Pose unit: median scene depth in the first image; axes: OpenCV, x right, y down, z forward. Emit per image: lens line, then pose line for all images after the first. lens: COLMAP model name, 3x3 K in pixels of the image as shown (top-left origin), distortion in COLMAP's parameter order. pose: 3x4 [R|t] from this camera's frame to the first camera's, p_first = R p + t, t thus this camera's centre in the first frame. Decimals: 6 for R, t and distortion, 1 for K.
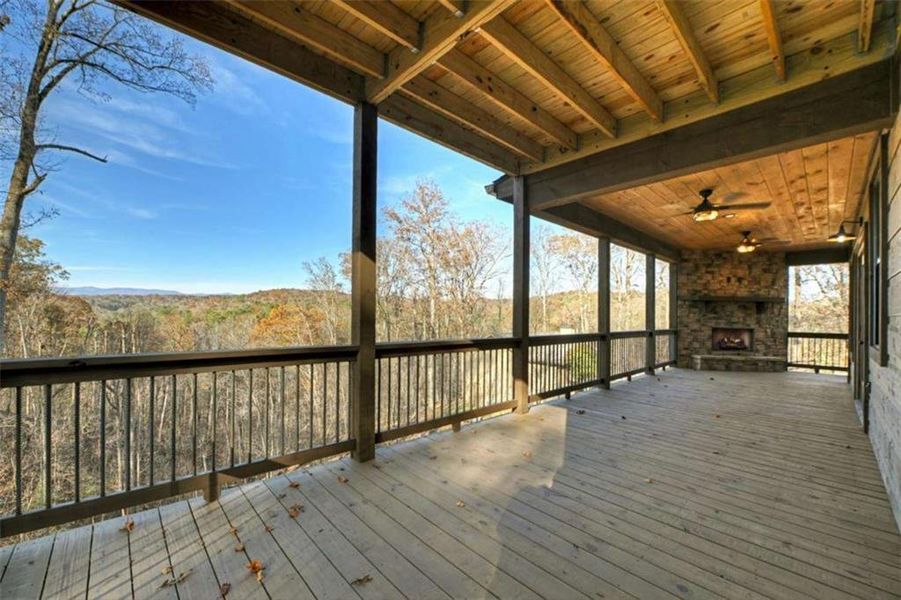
lens RADIAL K [[364.8, 0, 456.0], [0, 364.8, 317.9], [0, 0, 1]] dist [-0.014142, -0.002862]
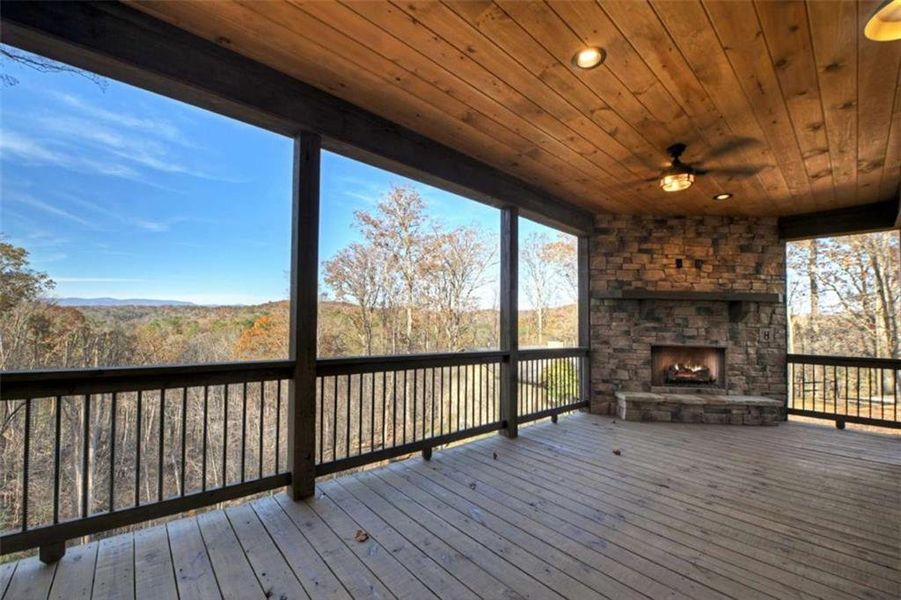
lens RADIAL K [[364.8, 0, 460.5], [0, 364.8, 309.9], [0, 0, 1]] dist [-0.014142, -0.002862]
pose [[0.999695, 0.002829, -0.024536, 0.128549], [-0.004180, 0.998467, -0.055196, 0.001165], [0.024343, 0.055282, 0.998174, 0.126328]]
